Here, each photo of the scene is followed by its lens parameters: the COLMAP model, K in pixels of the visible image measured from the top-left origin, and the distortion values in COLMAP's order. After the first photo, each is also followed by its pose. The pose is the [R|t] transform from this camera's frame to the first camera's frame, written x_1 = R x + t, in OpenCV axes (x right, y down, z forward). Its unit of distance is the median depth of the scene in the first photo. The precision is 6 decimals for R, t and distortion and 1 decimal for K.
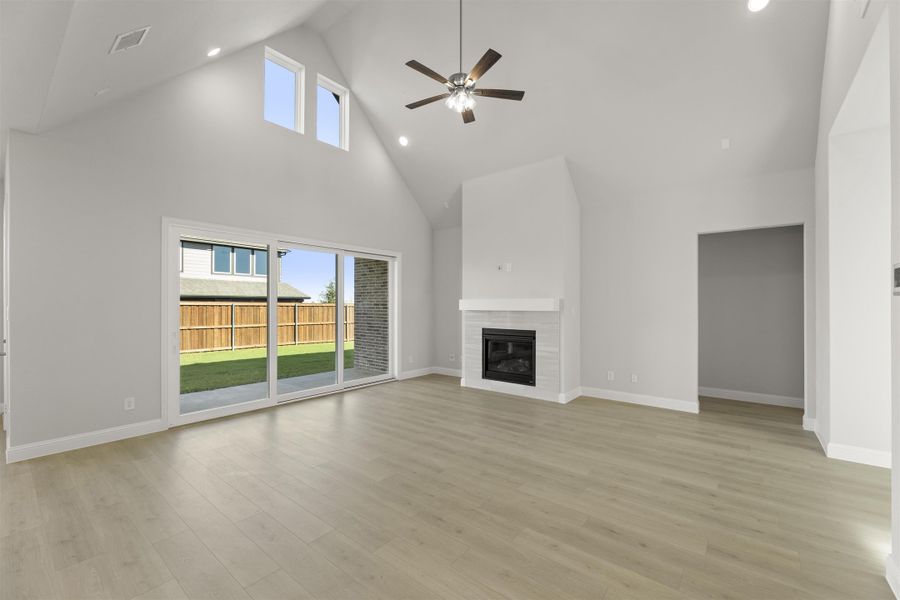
lens RADIAL K [[371.1, 0, 449.5], [0, 371.1, 303.3], [0, 0, 1]] dist [-0.000126, -0.000257]
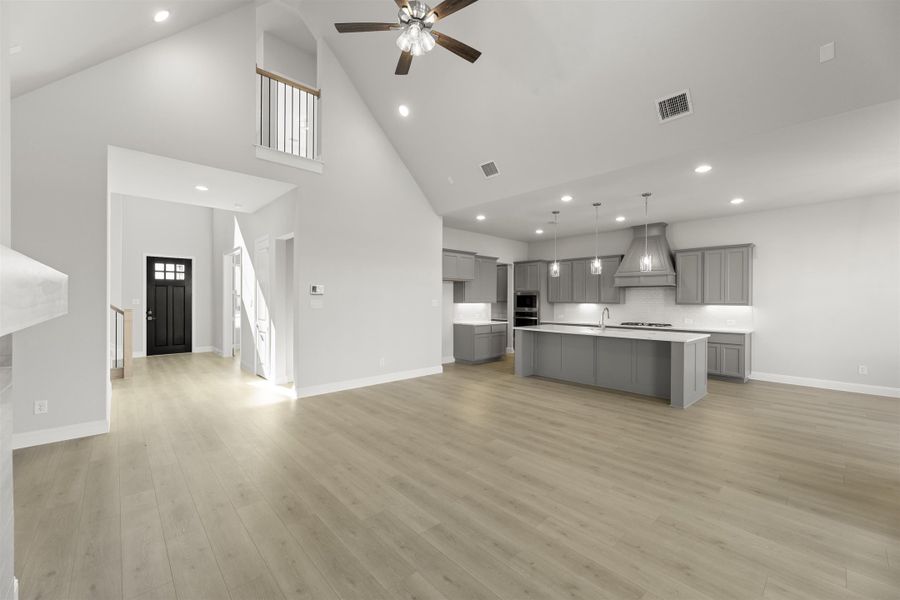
lens RADIAL K [[371.1, 0, 447.9], [0, 371.1, 300.4], [0, 0, 1]] dist [-0.000126, -0.000257]
pose [[-0.991258, -0.003876, 0.131882, -0.170415], [-0.004583, 0.999977, -0.005061, 0.004630], [-0.131859, -0.005621, -0.991253, 2.045547]]
